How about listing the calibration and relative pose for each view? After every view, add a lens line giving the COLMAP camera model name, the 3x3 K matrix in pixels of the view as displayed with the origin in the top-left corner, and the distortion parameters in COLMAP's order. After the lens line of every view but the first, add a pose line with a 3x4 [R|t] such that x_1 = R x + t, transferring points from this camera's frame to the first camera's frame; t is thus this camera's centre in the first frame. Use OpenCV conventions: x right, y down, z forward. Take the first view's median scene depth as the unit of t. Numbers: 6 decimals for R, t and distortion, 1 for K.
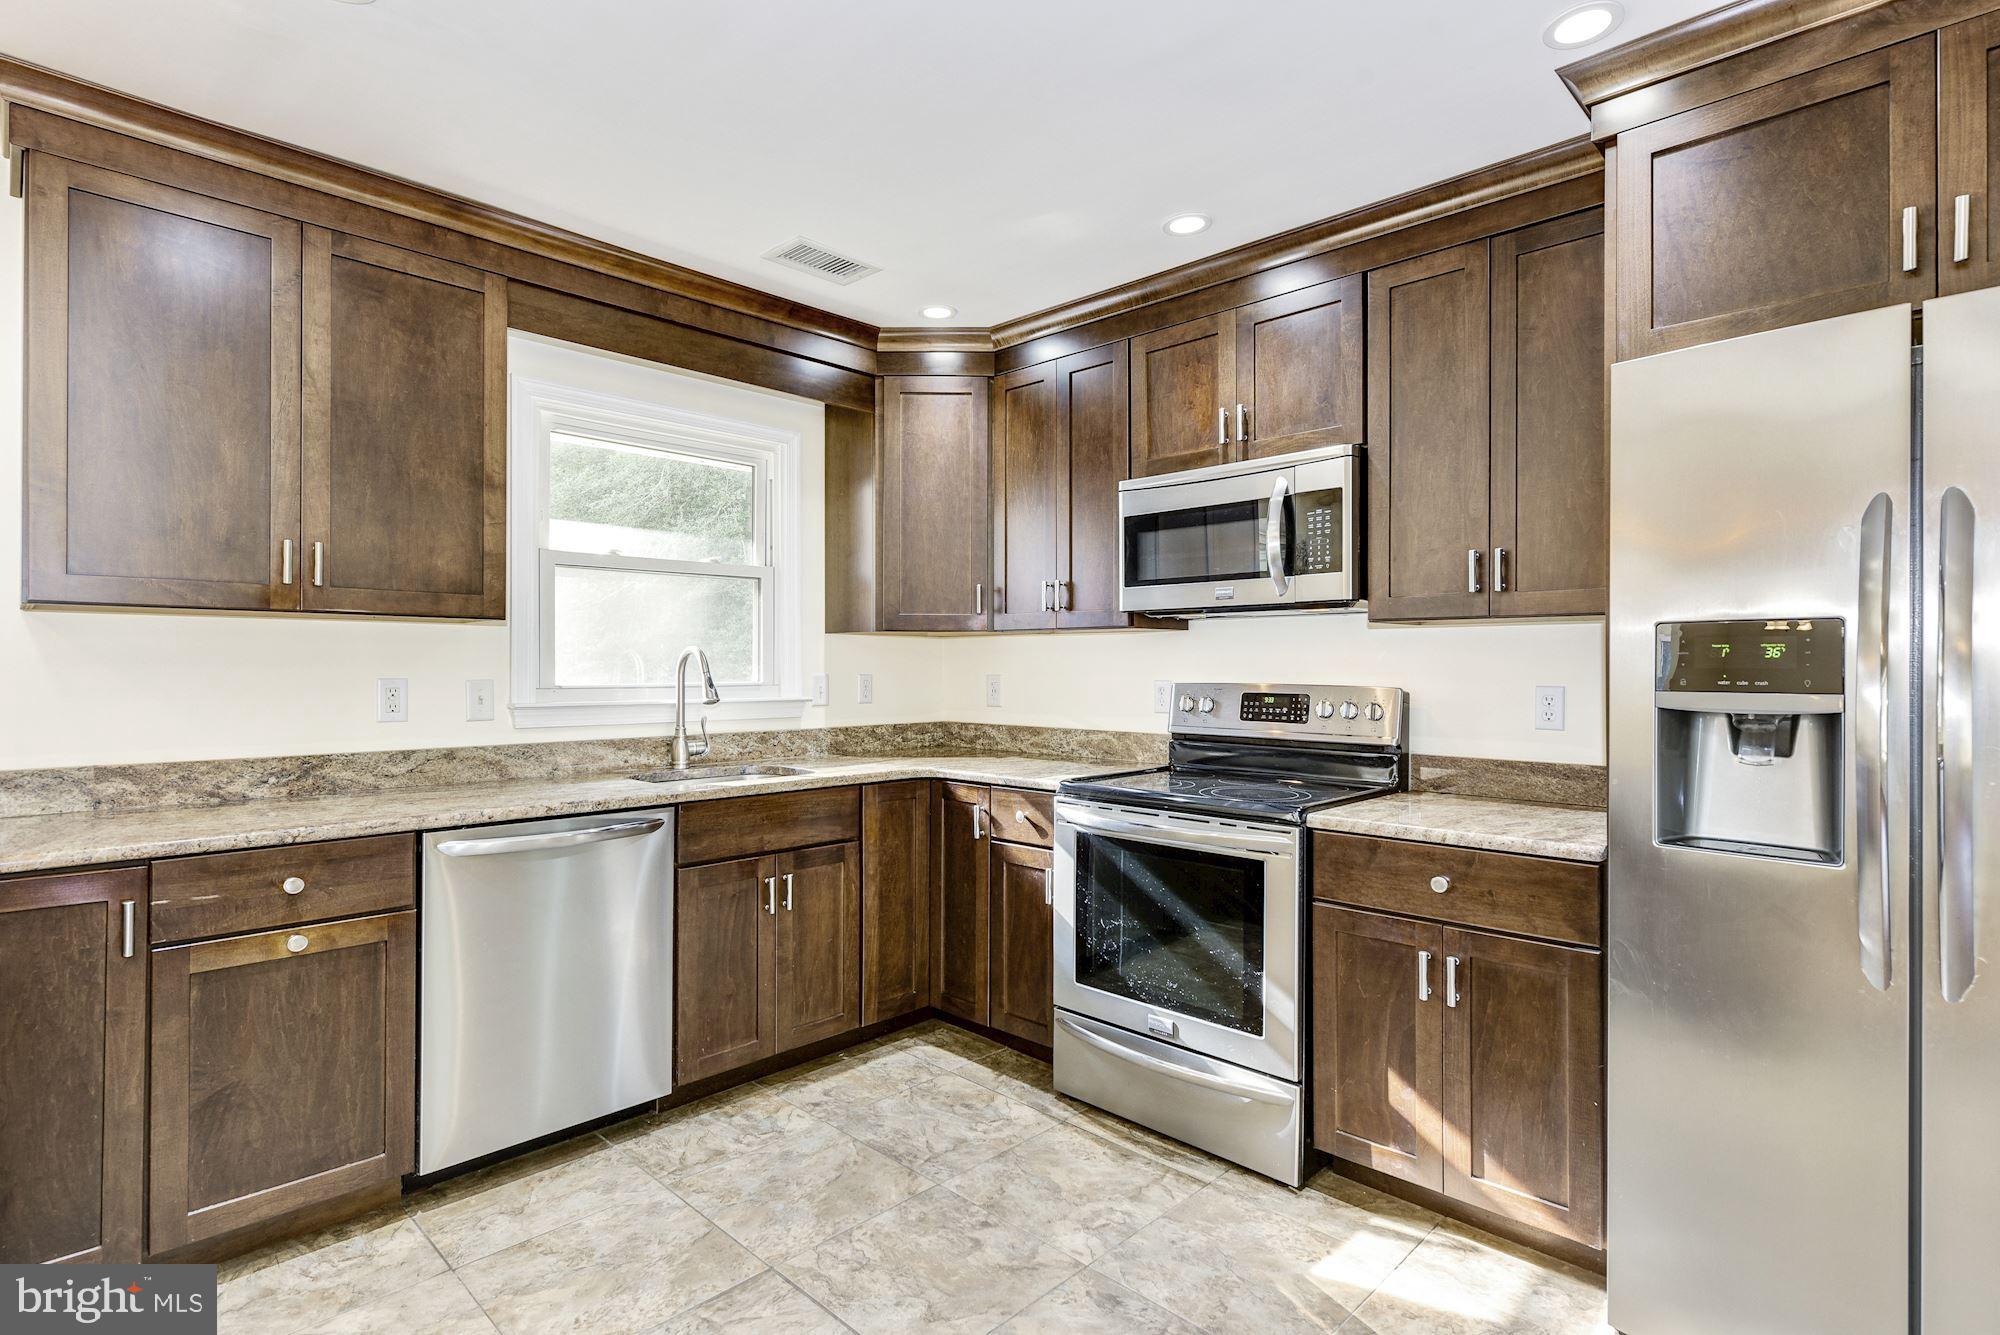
lens RADIAL K [[999.4, 0, 999.0], [0, 999.4, 664.0], [0, 0, 1]] dist [-0.005291, -0.000868]
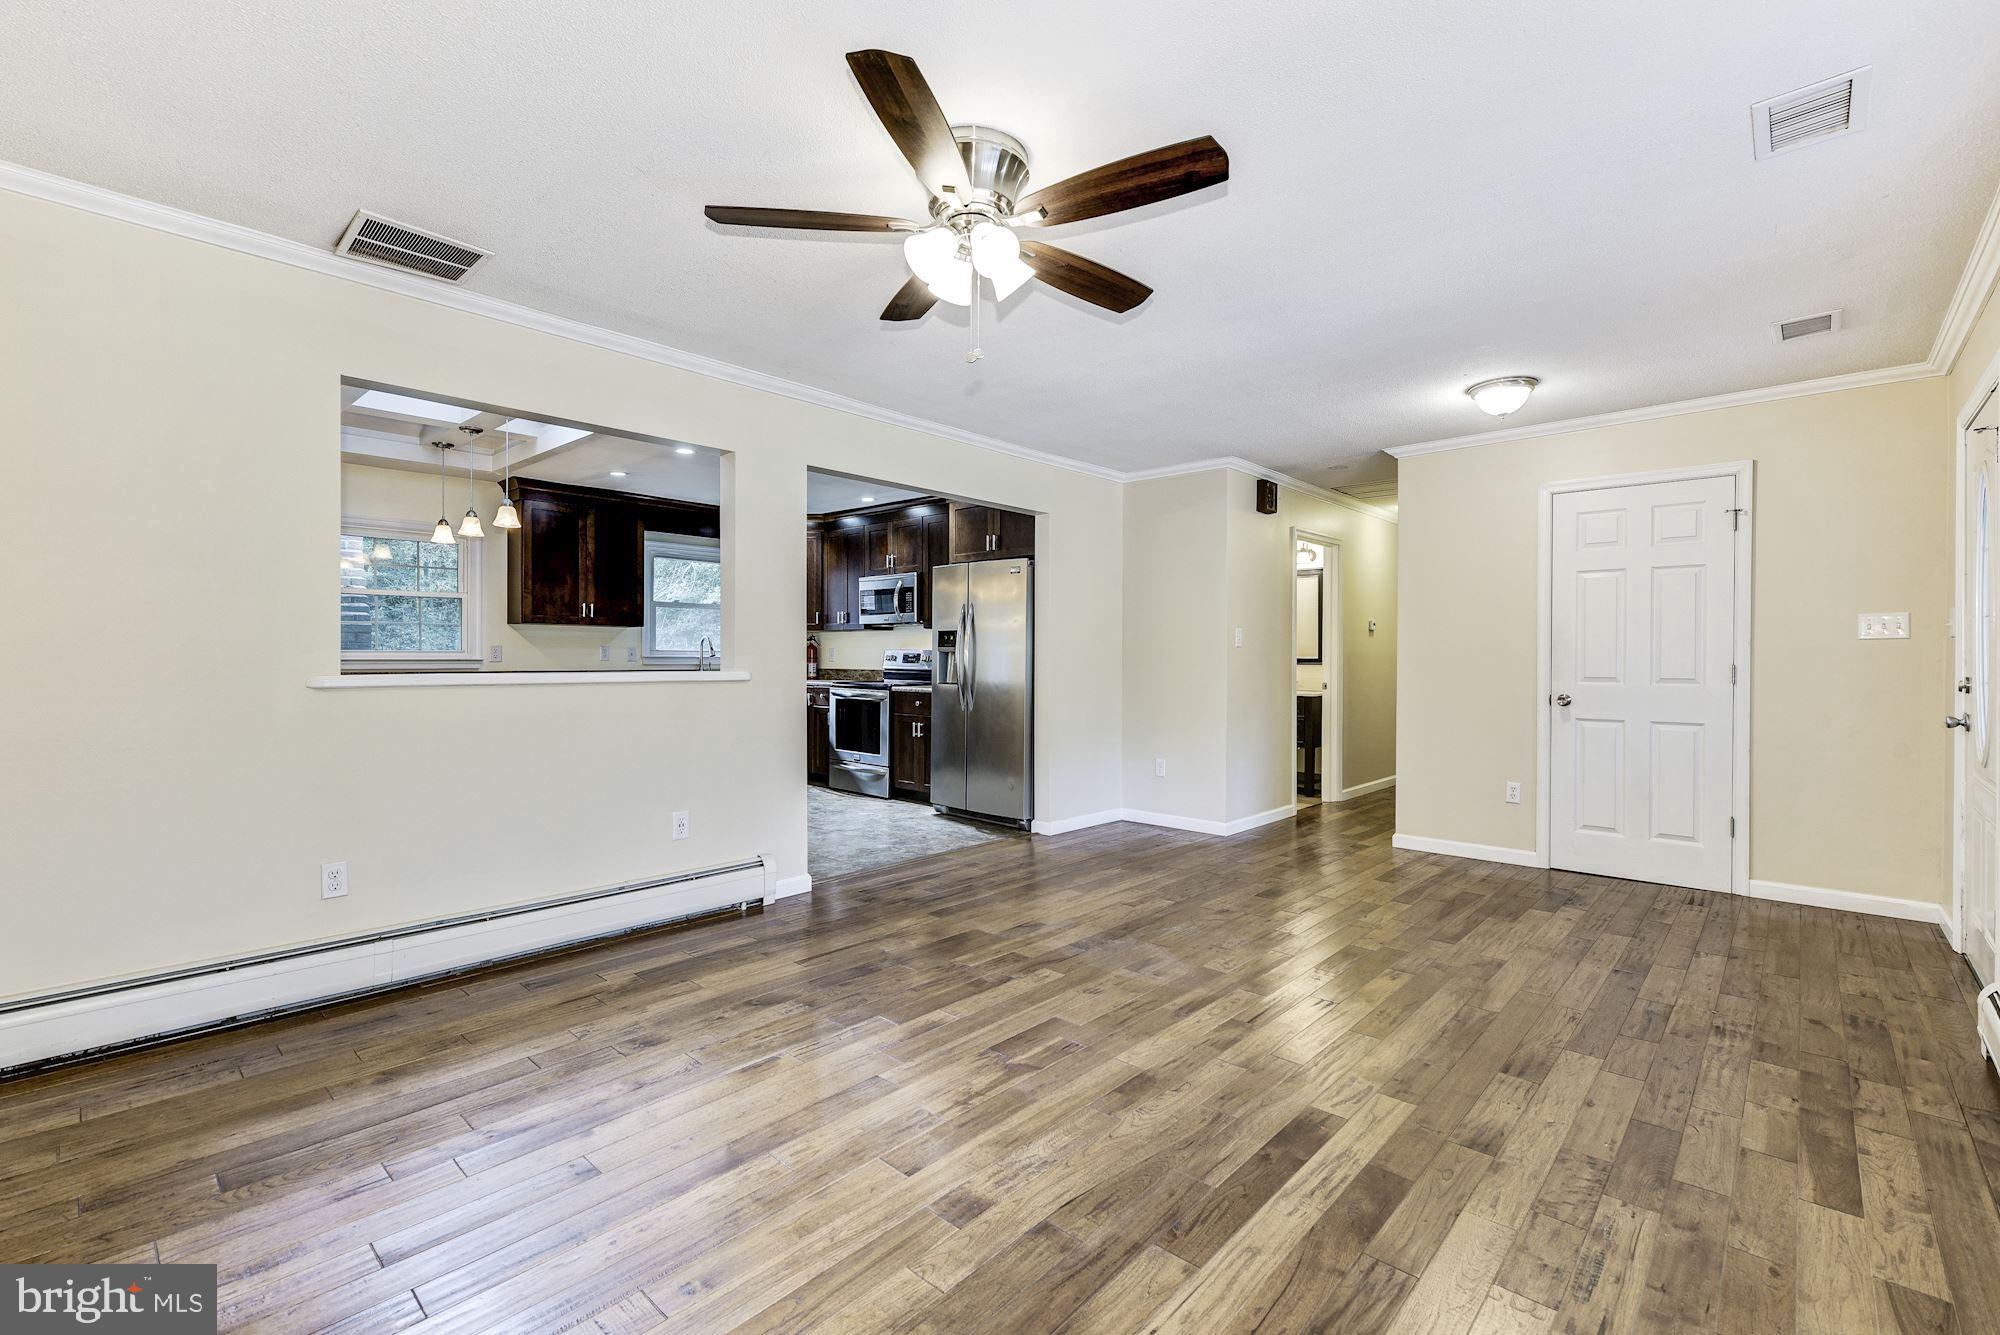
lens RADIAL K [[870.9, 0, 1006.0], [0, 870.9, 657.9], [0, 0, 1]] dist [0.001881, -0.001391]
pose [[0.999616, 0.004482, 0.027351, 0.563945], [-0.004458, 0.999990, -0.000919, 0.050495], [-0.027355, 0.000797, 0.999625, -1.762287]]
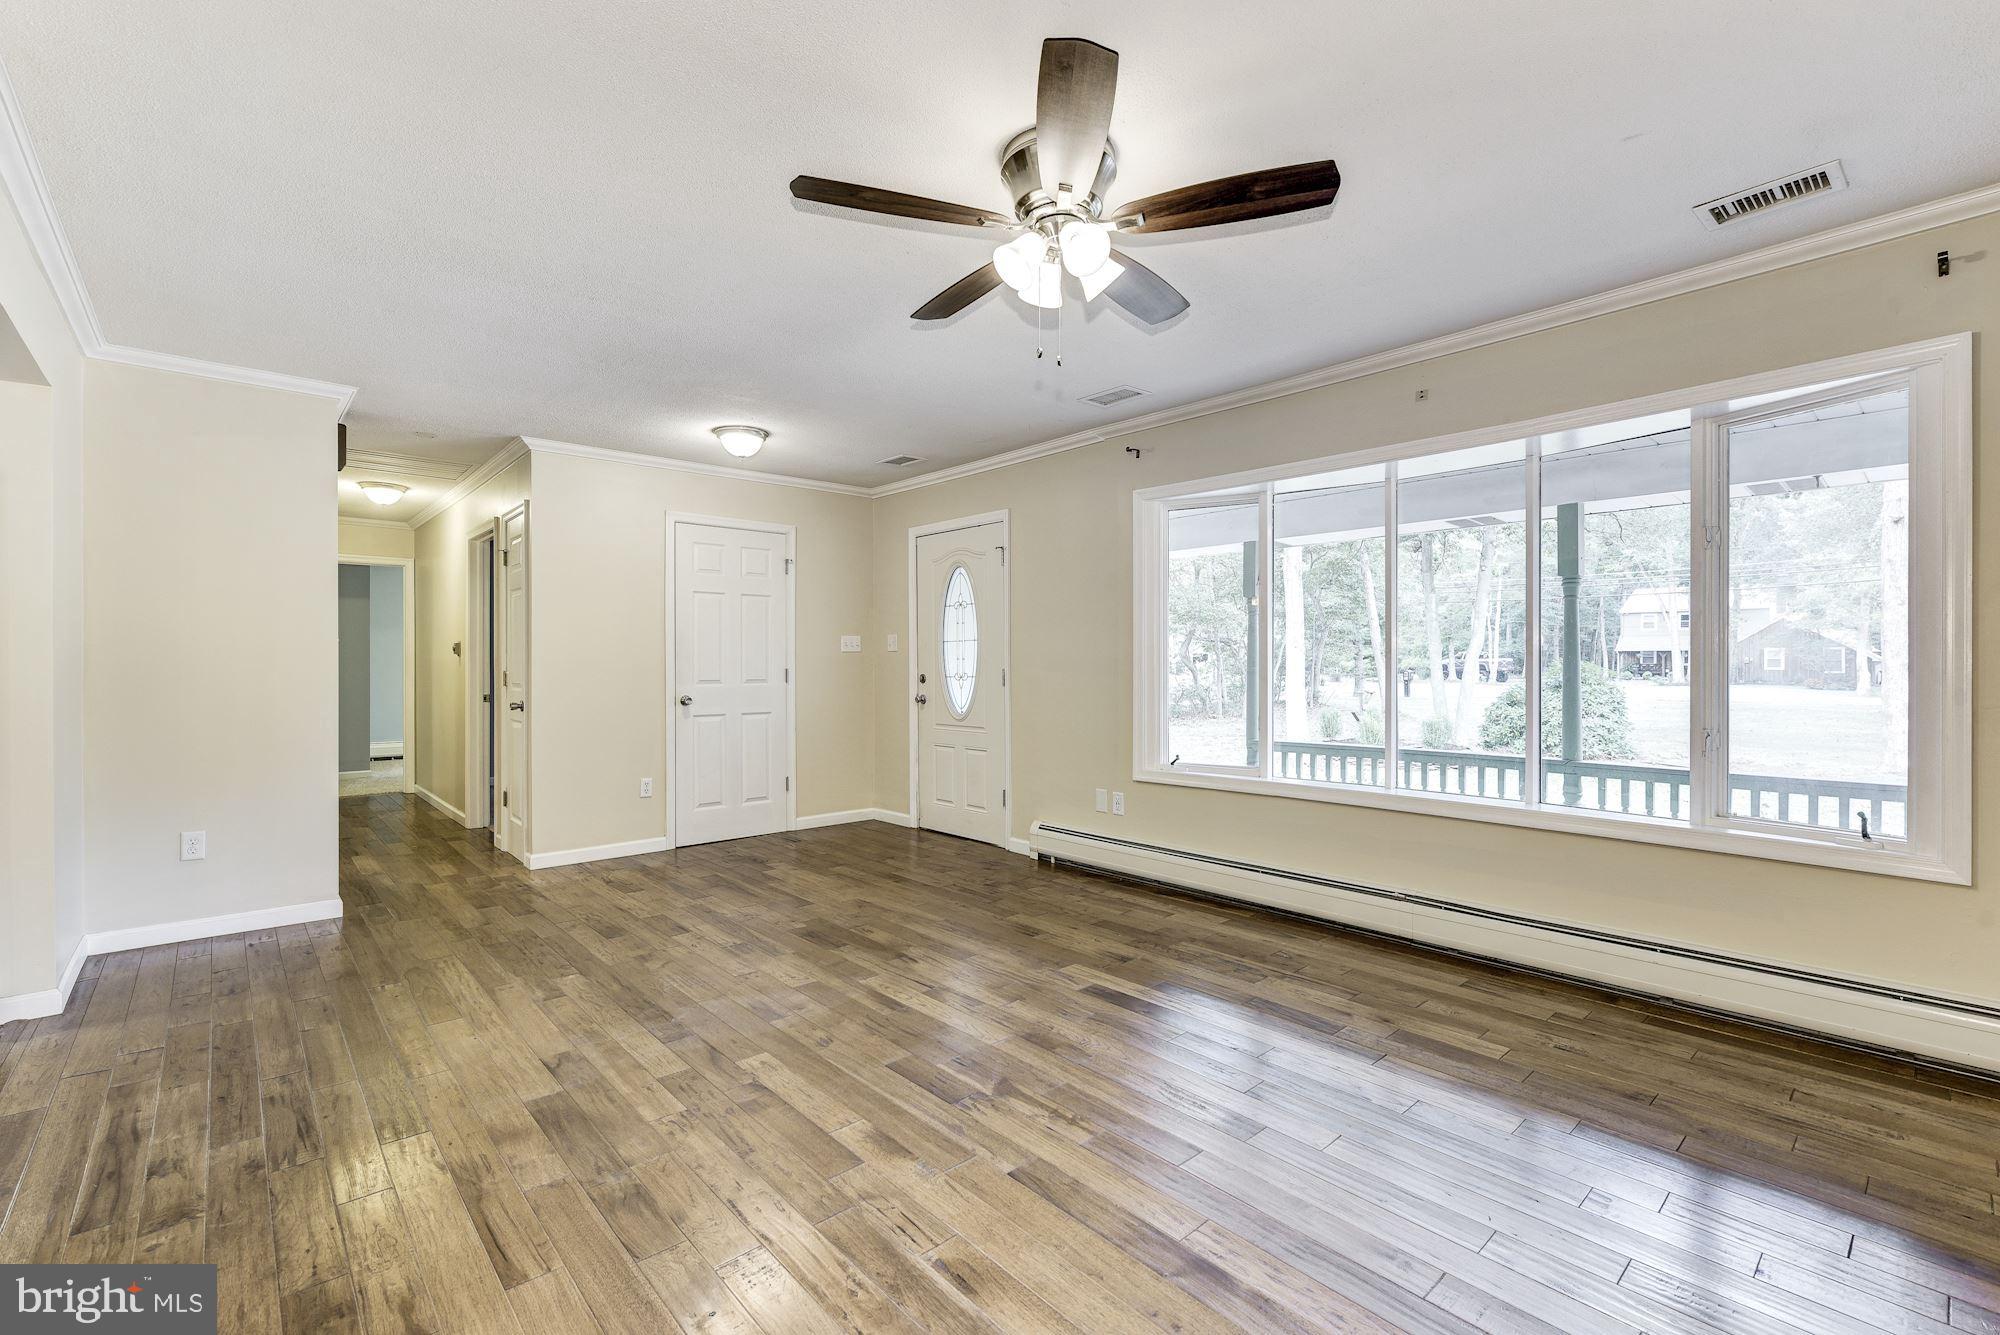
lens RADIAL K [[870.9, 0, 1009.9], [0, 870.9, 675.8], [0, 0, 1]] dist [0.001881, -0.001391]
pose [[0.062587, -0.014308, 0.997937, -0.298716], [0.003879, 0.999893, 0.014093, 0.043985], [-0.998032, 0.002989, 0.062636, -0.893381]]
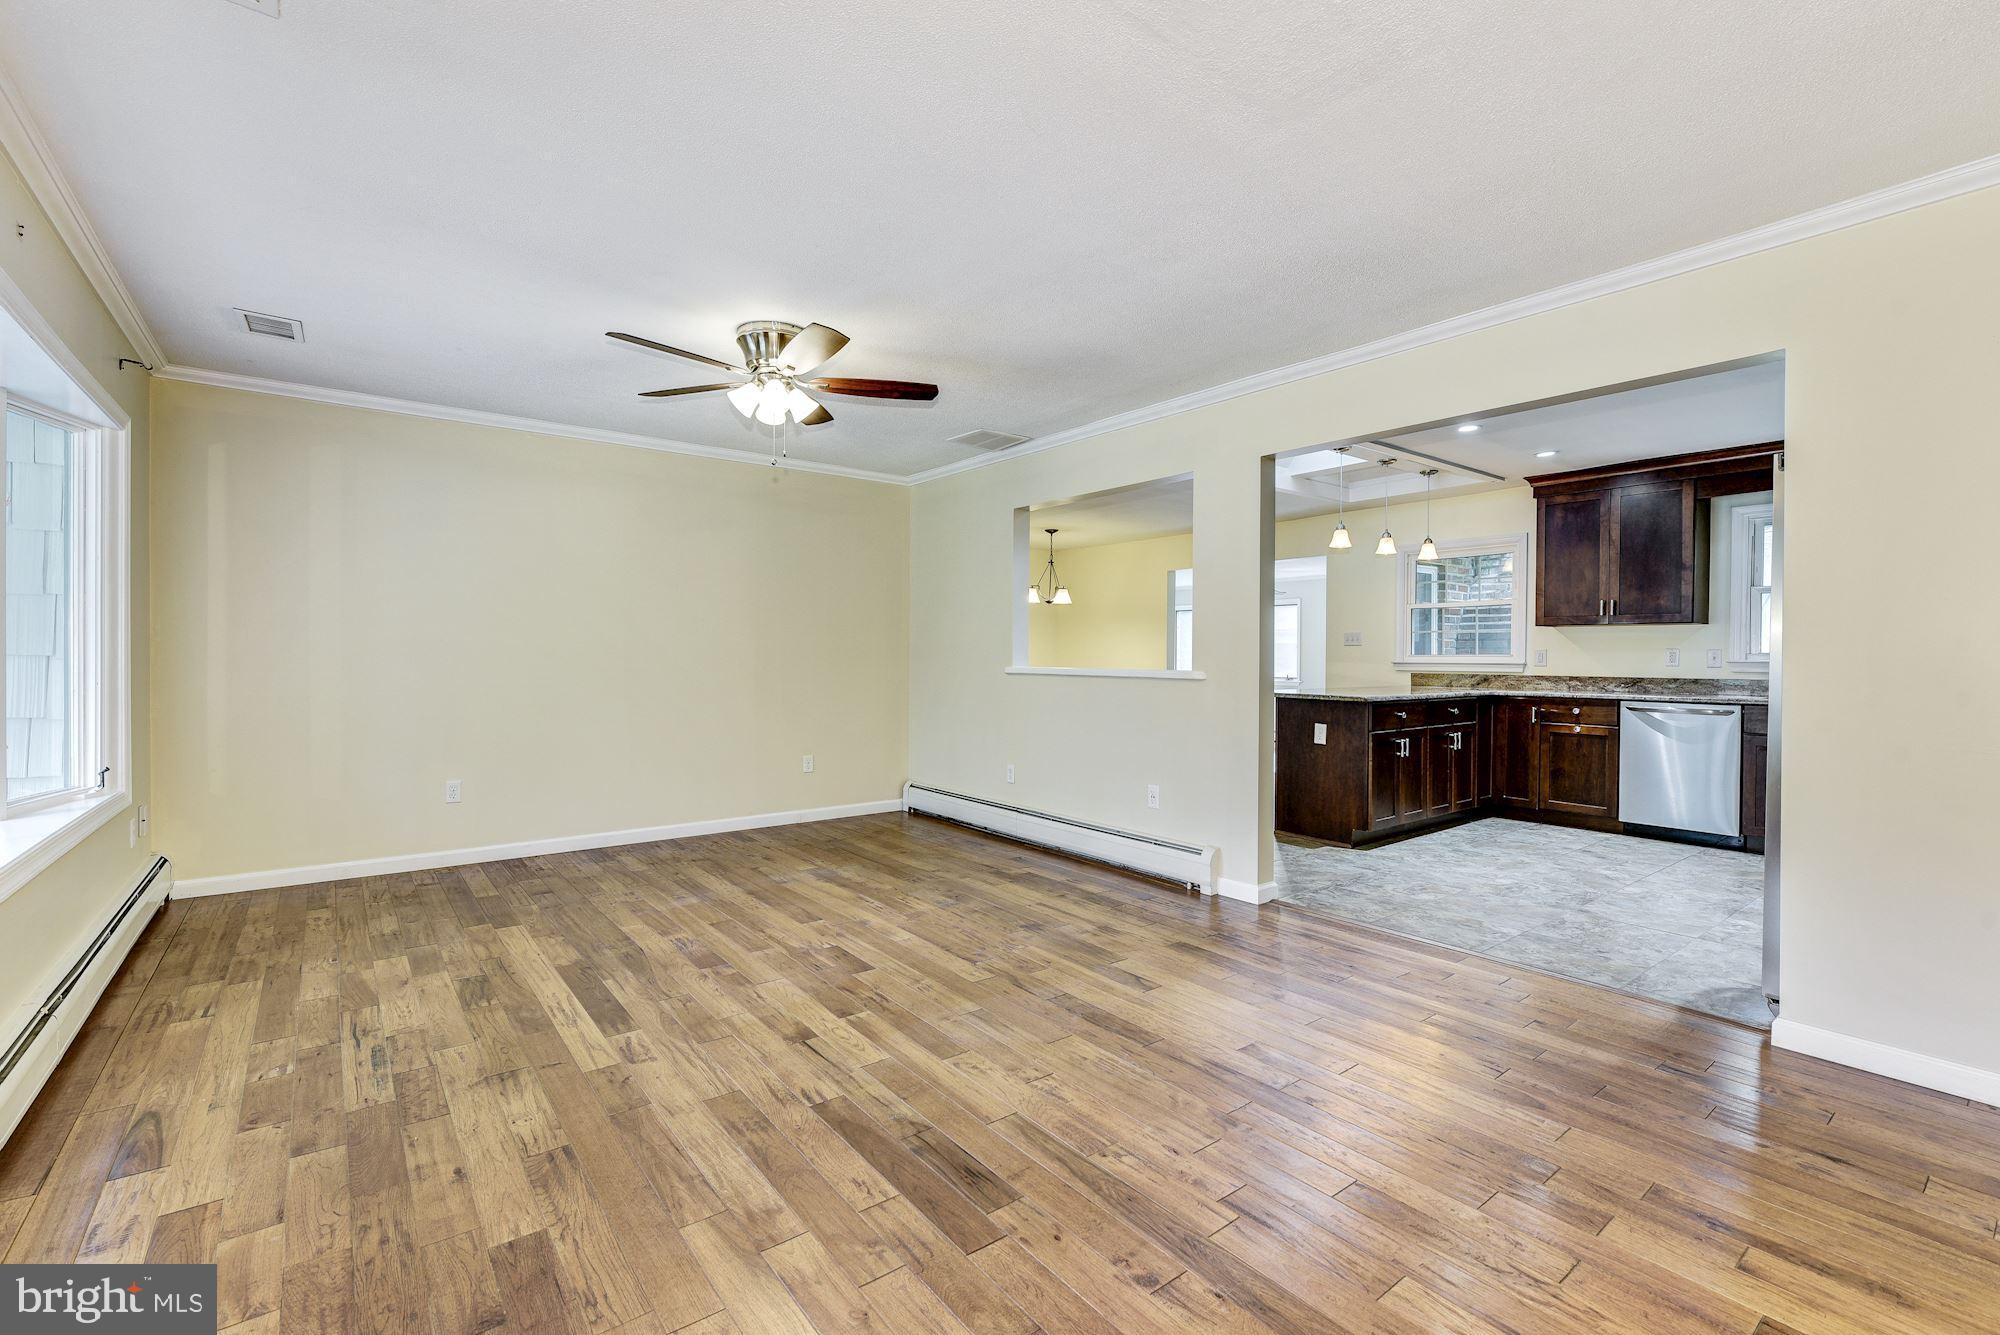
lens RADIAL K [[870.9, 0, 1002.8], [0, 870.9, 657.9], [0, 0, 1]] dist [0.001881, -0.001391]
pose [[-0.138877, 0.000654, -0.990309, 1.844466], [-0.008405, 0.999963, 0.001839, 0.050132], [0.990274, 0.008579, -0.138866, -0.348091]]
